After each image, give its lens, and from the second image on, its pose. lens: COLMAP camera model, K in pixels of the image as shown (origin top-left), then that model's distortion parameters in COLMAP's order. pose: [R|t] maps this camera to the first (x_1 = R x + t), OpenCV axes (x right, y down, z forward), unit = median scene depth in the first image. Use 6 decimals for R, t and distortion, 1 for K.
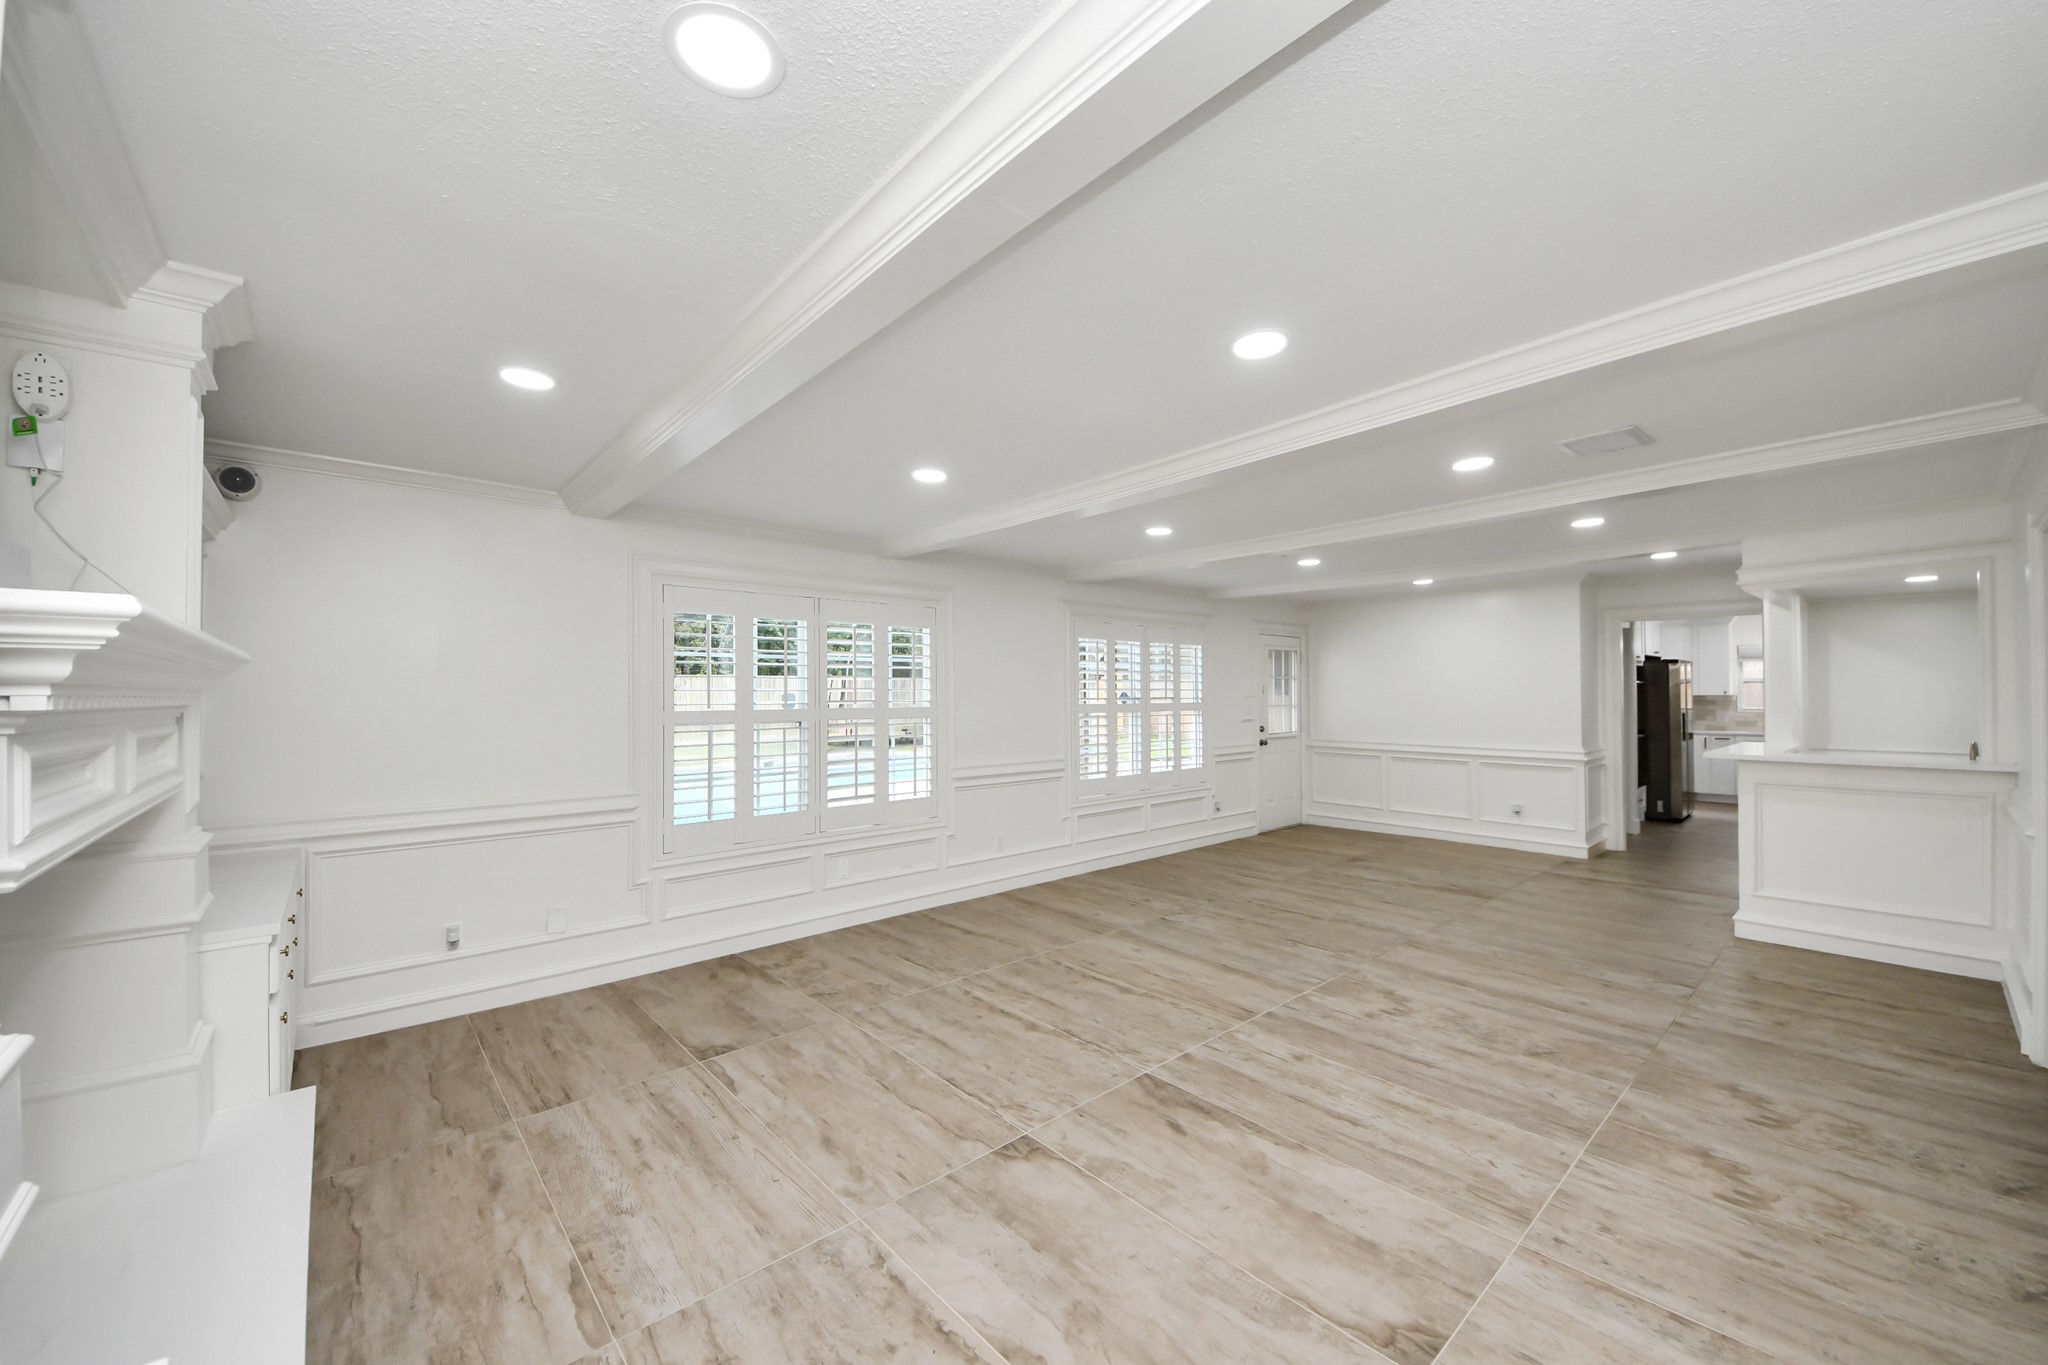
lens RADIAL K [[736.7, 0, 1028.4], [0, 736.7, 686.2], [0, 0, 1]] dist [0.001000, -0.000114]
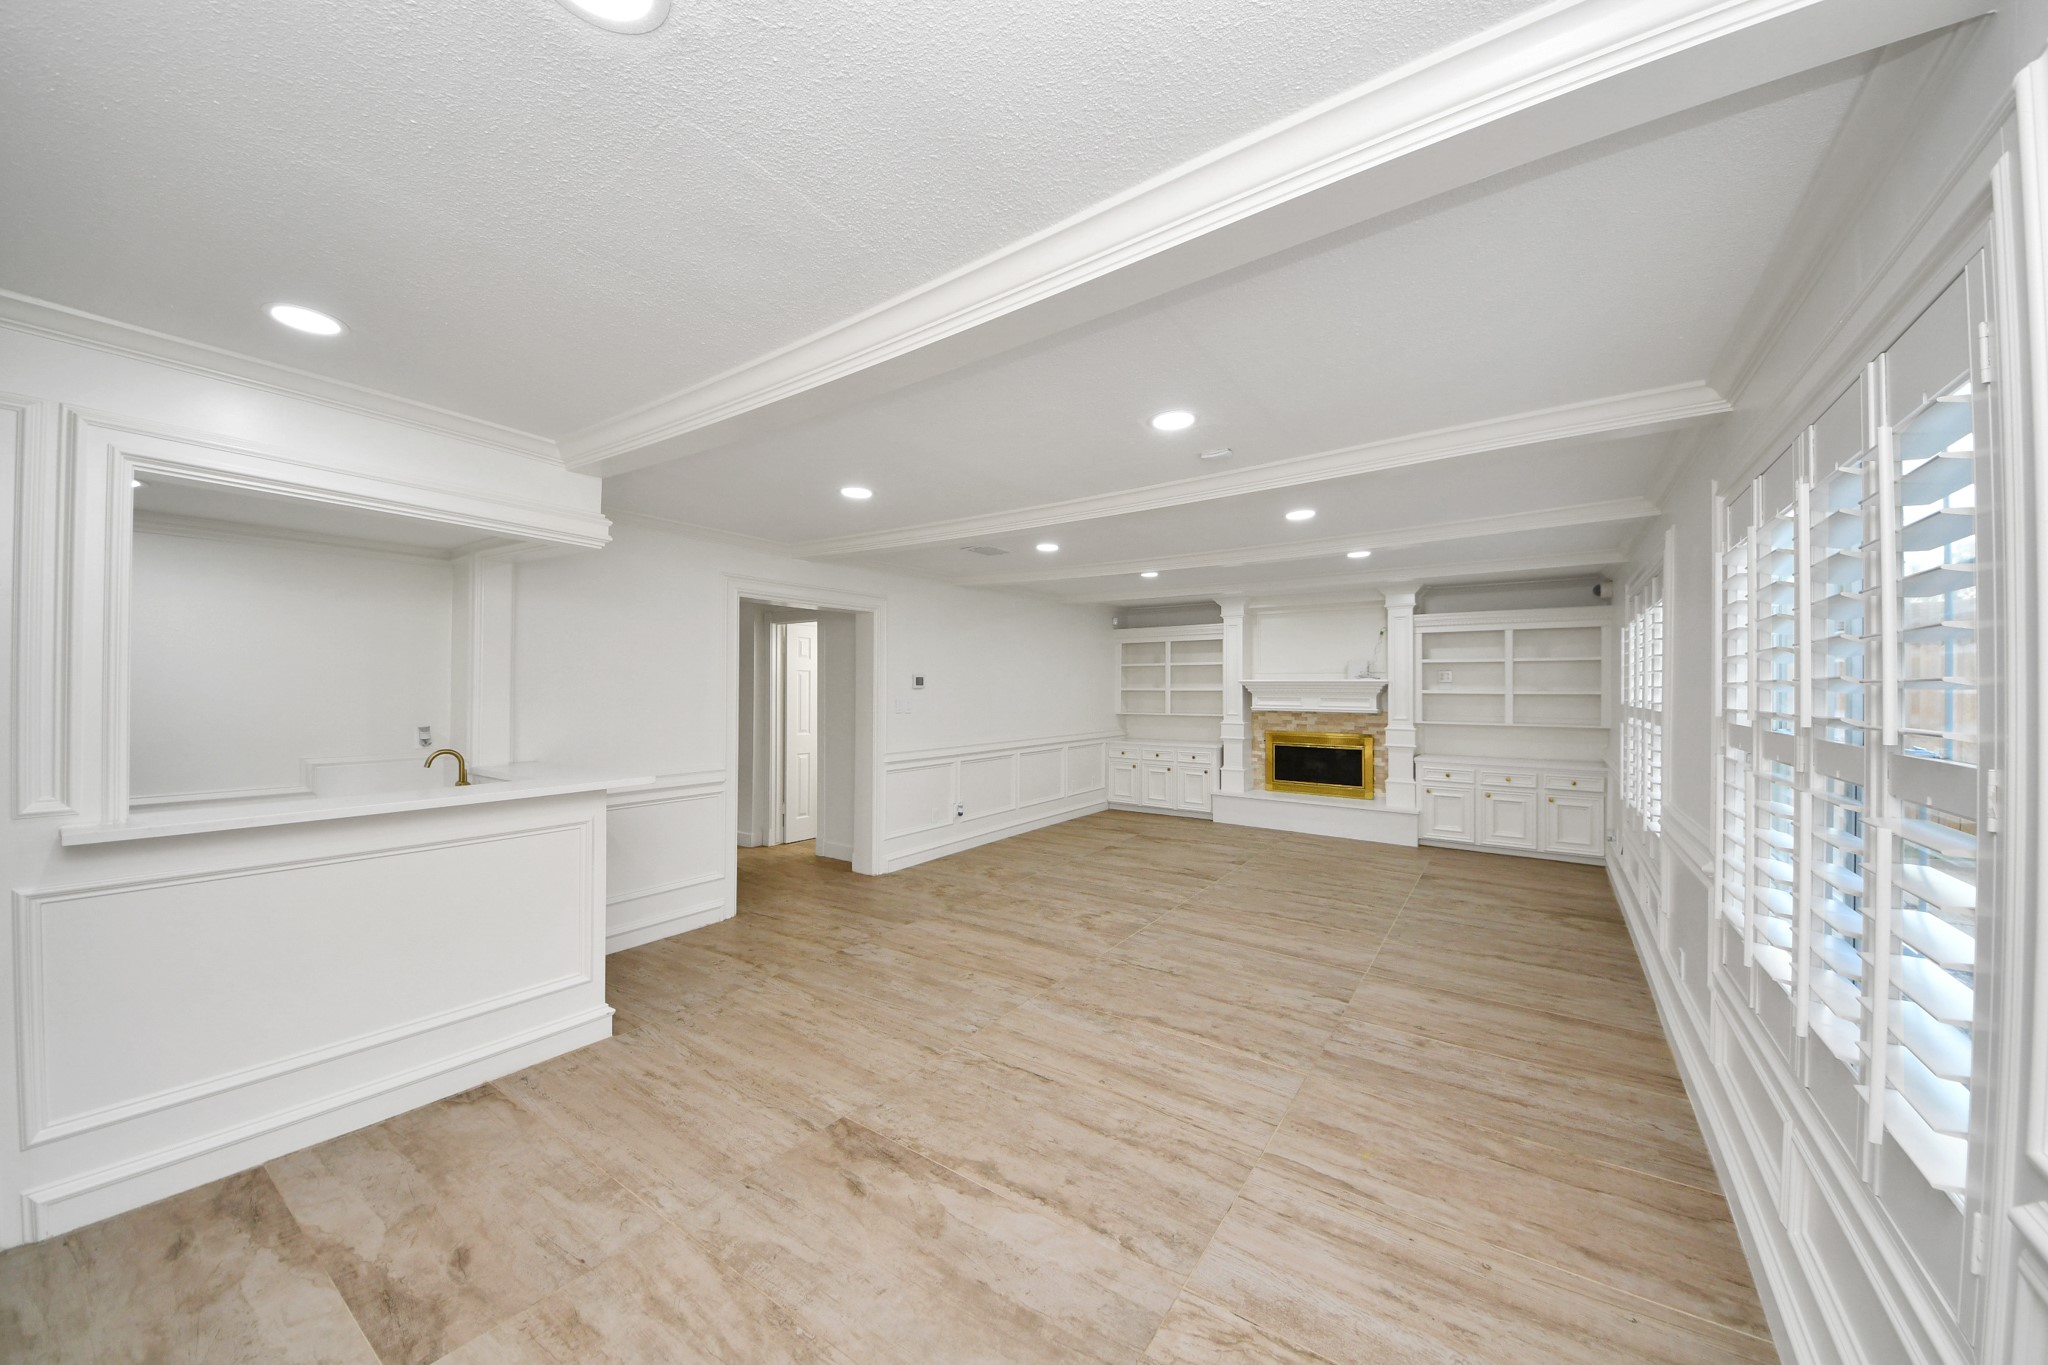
lens RADIAL K [[736.7, 0, 1028.4], [0, 736.7, 686.2], [0, 0, 1]] dist [0.001000, -0.000114]
pose [[-0.966264, 0.001890, -0.257547, 0.879831], [0.002709, 0.999992, -0.002825, -0.003231], [0.257539, -0.003428, -0.966262, 2.110895]]
